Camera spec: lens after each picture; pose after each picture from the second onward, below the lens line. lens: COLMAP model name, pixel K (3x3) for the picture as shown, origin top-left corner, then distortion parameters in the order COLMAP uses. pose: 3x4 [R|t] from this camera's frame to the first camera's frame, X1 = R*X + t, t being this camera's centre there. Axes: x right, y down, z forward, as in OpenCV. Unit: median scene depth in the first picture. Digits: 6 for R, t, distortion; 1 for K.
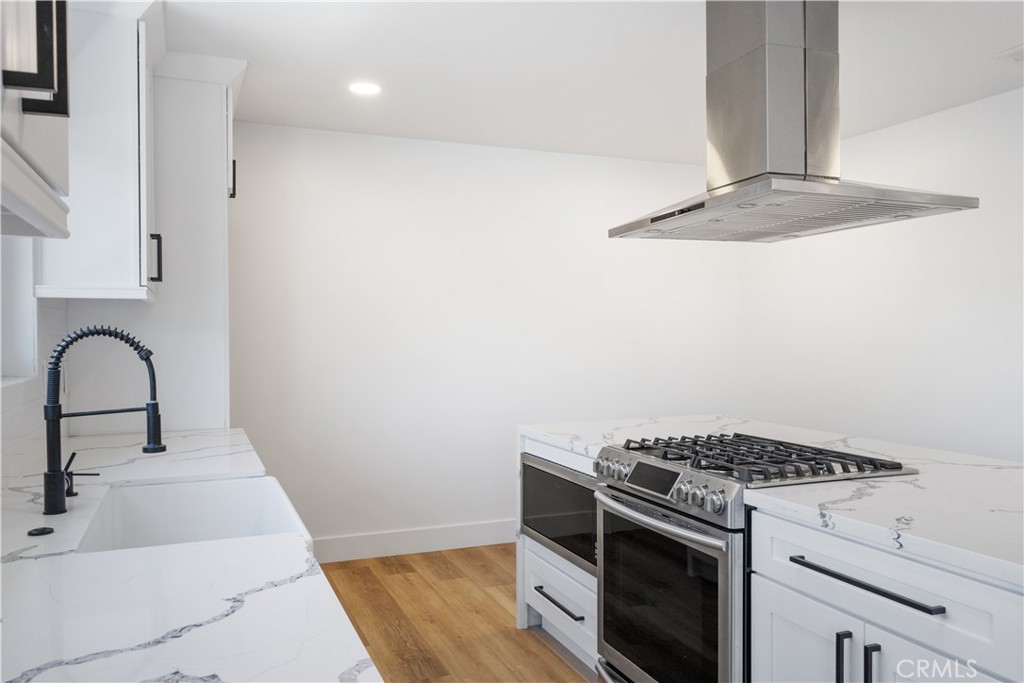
lens RADIAL K [[790.8, 0, 512.0], [0, 790.8, 341.5], [0, 0, 1]] dist [0.009579, -0.010191]
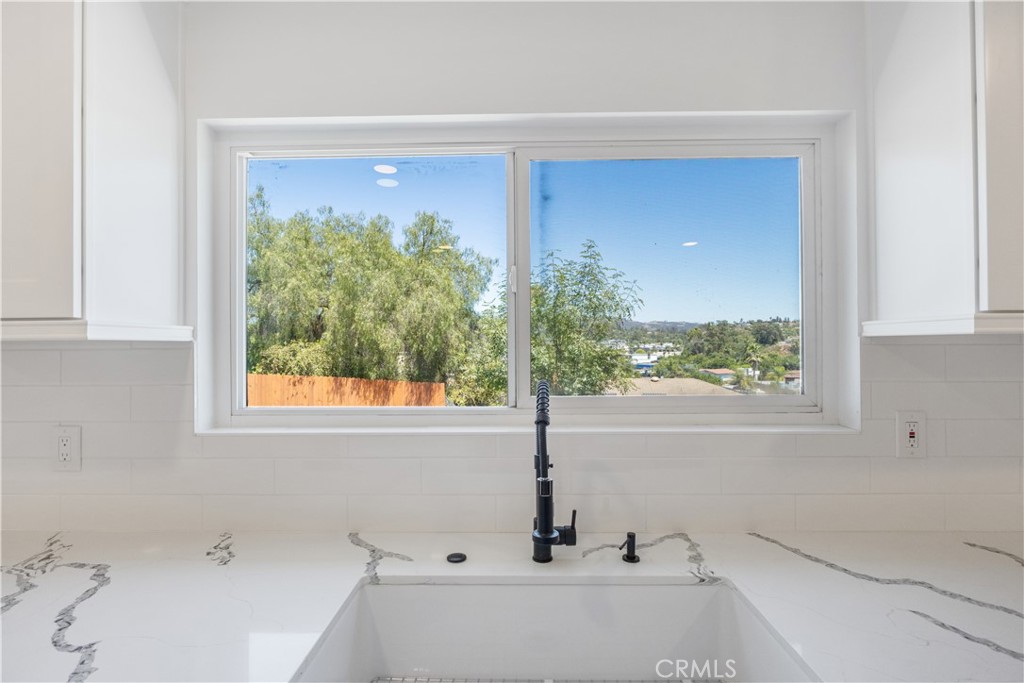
lens RADIAL K [[486.2, 0, 512.0], [0, 486.2, 341.5], [0, 0, 1]] dist [-0.045351, 0.015476]
pose [[-0.389070, -0.007329, -0.921179, 0.011157], [-0.003946, 0.999972, -0.006289, -0.045936], [0.921200, 0.001188, -0.389088, 0.853767]]
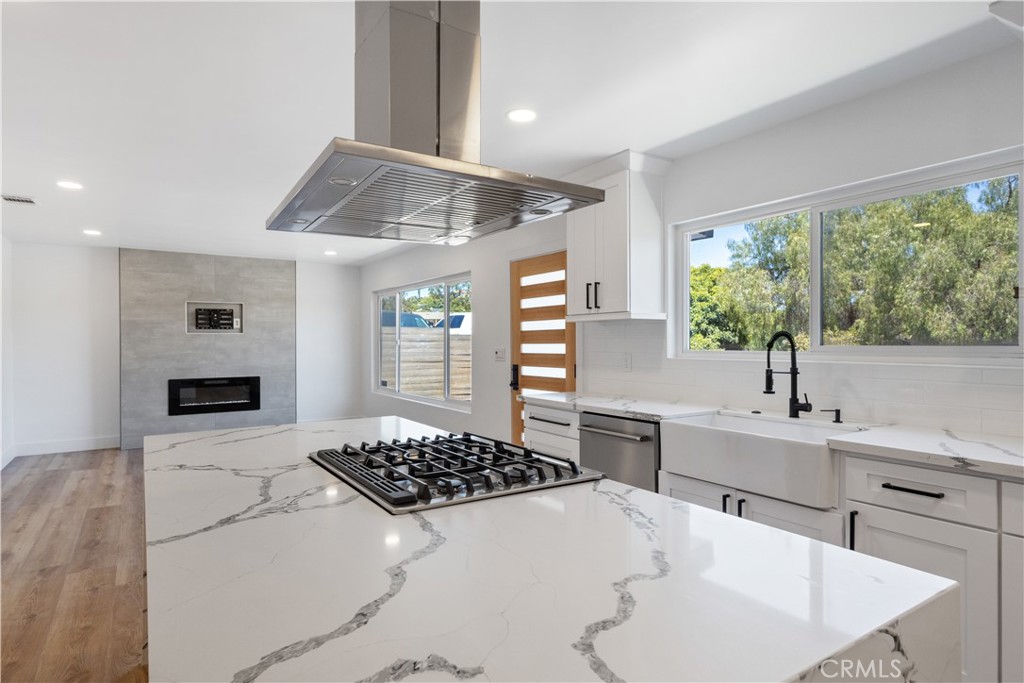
lens RADIAL K [[560.6, 0, 512.0], [0, 560.6, 341.5], [0, 0, 1]] dist [0.017248, -0.009391]
pose [[-0.979544, 0.003712, -0.201194, 0.351102], [0.001879, 0.999955, 0.009300, -0.006229], [0.201219, 0.008732, -0.979507, 1.669677]]
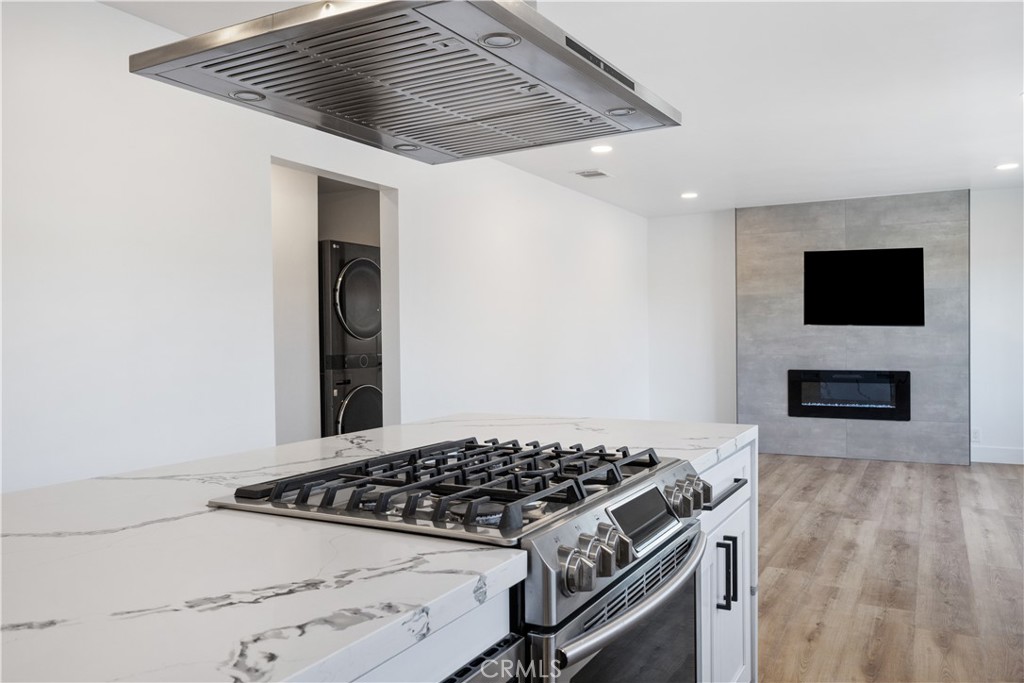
lens RADIAL K [[790.8, 0, 512.0], [0, 790.8, 341.5], [0, 0, 1]] dist [0.009579, -0.010191]
pose [[-0.644371, -0.001360, 0.764712, -0.186937], [0.016313, 0.999746, 0.015524, 0.032553], [-0.764539, 0.022478, -0.644185, 1.362924]]
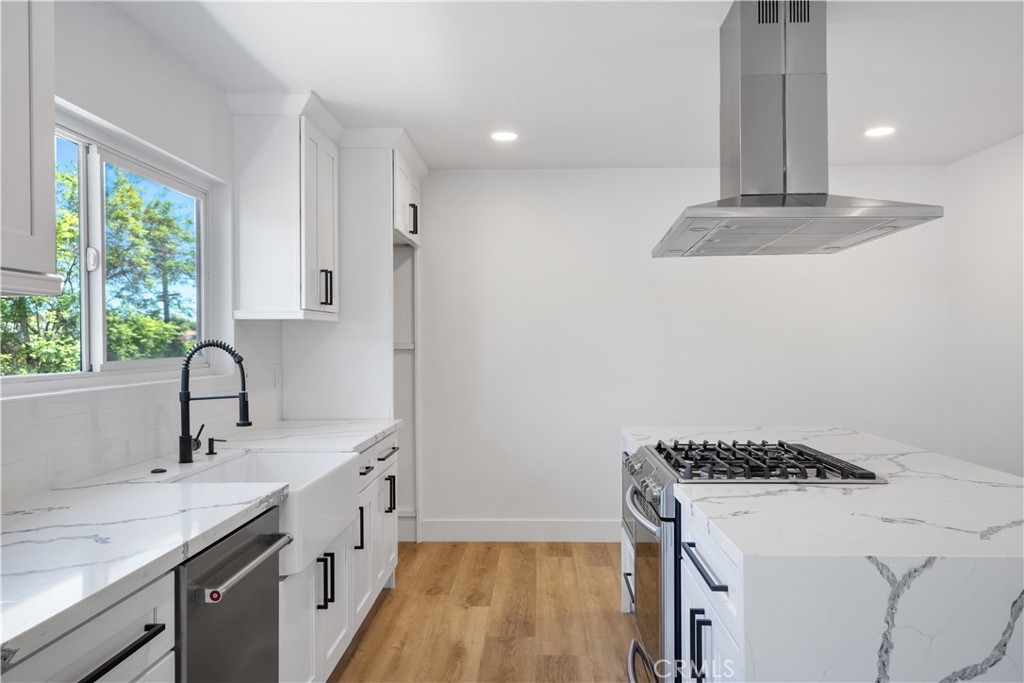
lens RADIAL K [[790.8, 0, 512.0], [0, 790.8, 341.5], [0, 0, 1]] dist [0.009579, -0.010191]
pose [[0.913427, -0.002204, -0.406997, 0.439265], [-0.002381, 0.999939, -0.010760, -0.001556], [0.406996, 0.010798, 0.913366, -0.100309]]
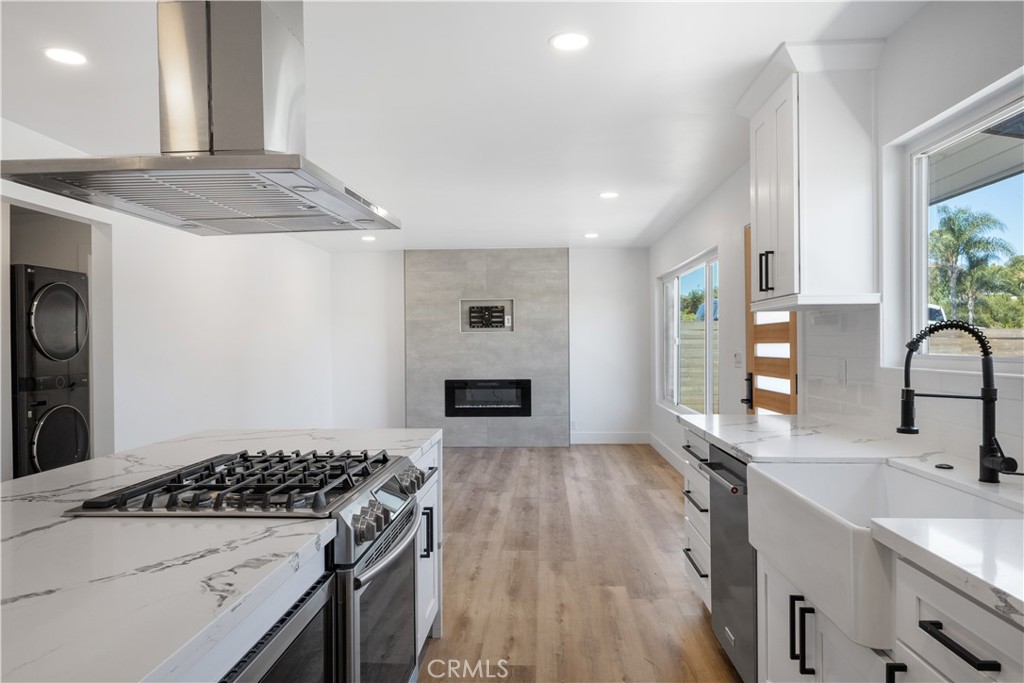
lens RADIAL K [[703.0, 0, 512.0], [0, 703.0, 341.5], [0, 0, 1]] dist [-0.002183, -0.002943]
pose [[-0.910346, 0.007944, 0.413771, -0.258196], [0.012262, 0.999895, 0.007782, -0.004444], [-0.413666, 0.012158, -0.910348, 1.571466]]
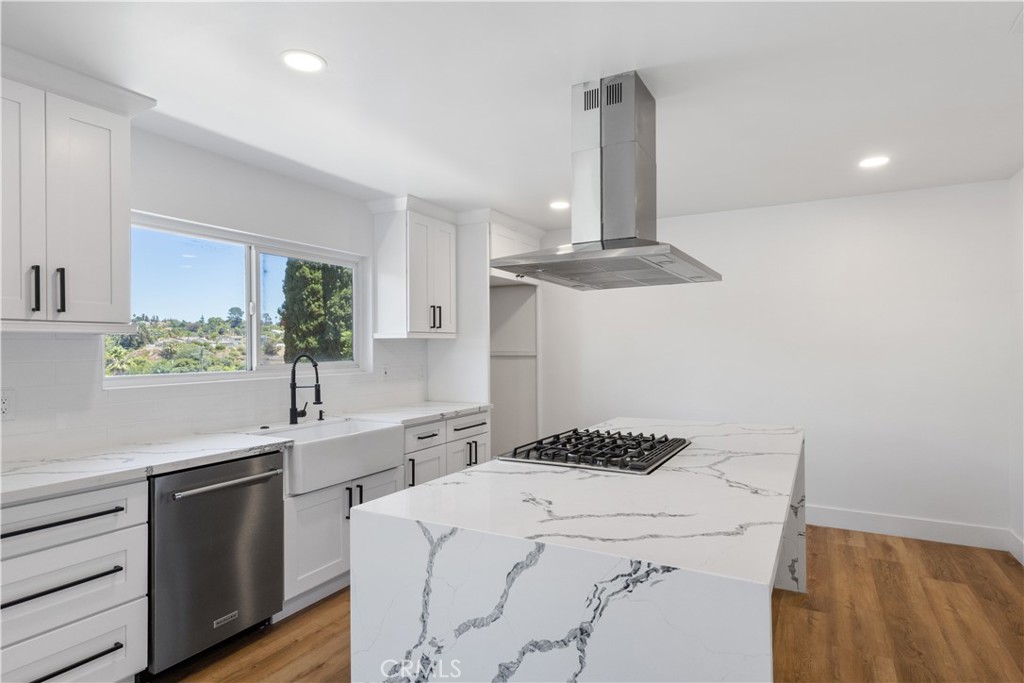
lens RADIAL K [[560.6, 0, 512.0], [0, 560.6, 341.5], [0, 0, 1]] dist [0.017248, -0.009391]
pose [[0.634197, -0.010724, -0.773097, 0.948015], [-0.003008, 0.999862, -0.016337, -0.021454], [0.773166, 0.012686, 0.634077, 0.261856]]
